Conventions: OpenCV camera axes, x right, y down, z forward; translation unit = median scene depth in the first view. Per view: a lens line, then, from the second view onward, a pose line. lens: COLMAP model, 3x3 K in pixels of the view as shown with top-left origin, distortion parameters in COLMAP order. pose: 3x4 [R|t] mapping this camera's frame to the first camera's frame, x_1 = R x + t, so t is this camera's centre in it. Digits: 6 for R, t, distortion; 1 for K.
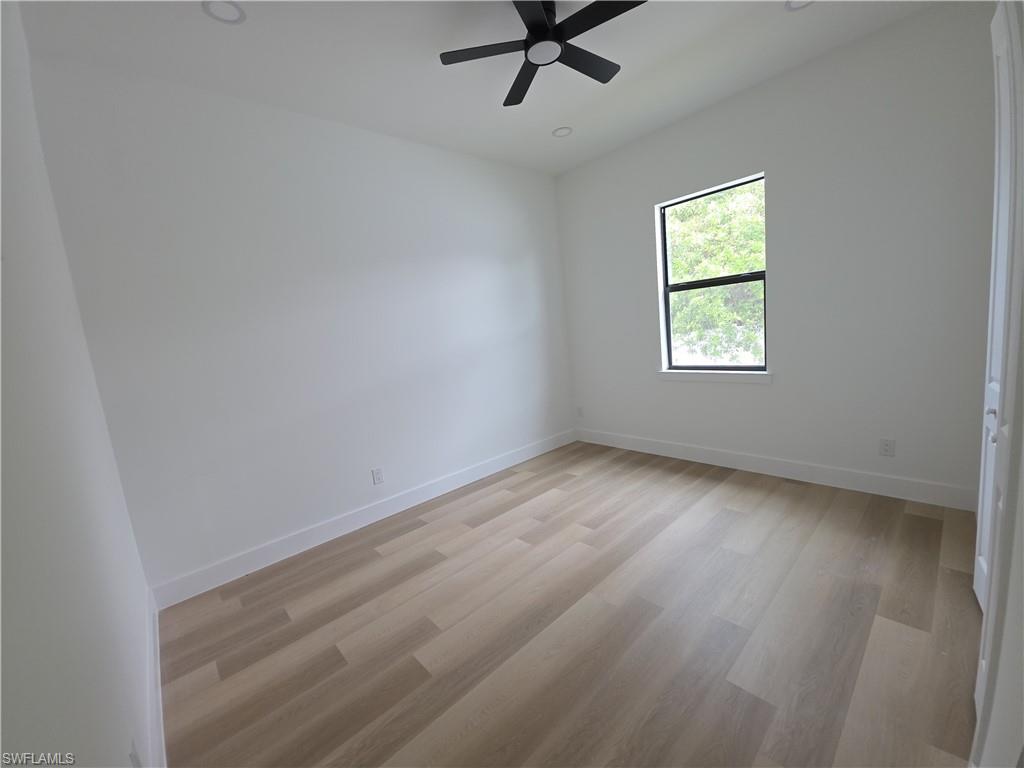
lens RADIAL K [[410.6, 0, 512.0], [0, 410.6, 384.0], [0, 0, 1]] dist [0.000418, 0.000107]
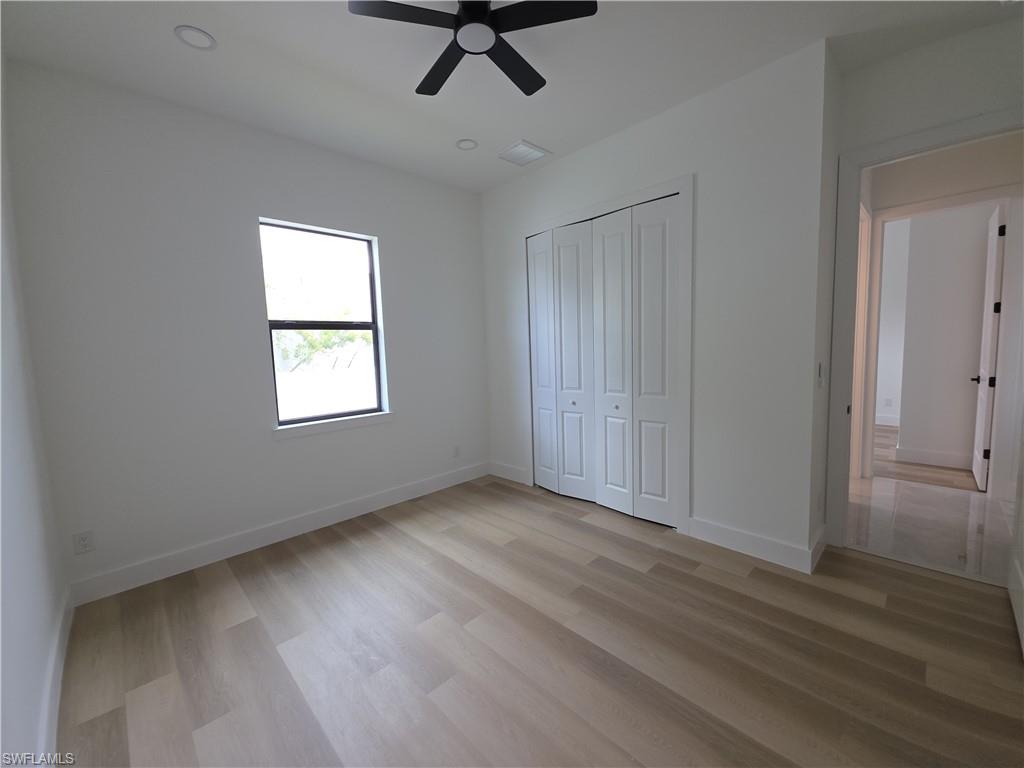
lens RADIAL K [[410.6, 0, 512.0], [0, 410.6, 384.0], [0, 0, 1]] dist [0.000418, 0.000107]
pose [[-0.031521, 0.007074, 0.999478, -0.534205], [0.179818, 0.983699, -0.001291, -0.042085], [-0.983195, 0.179683, -0.032279, 0.731203]]
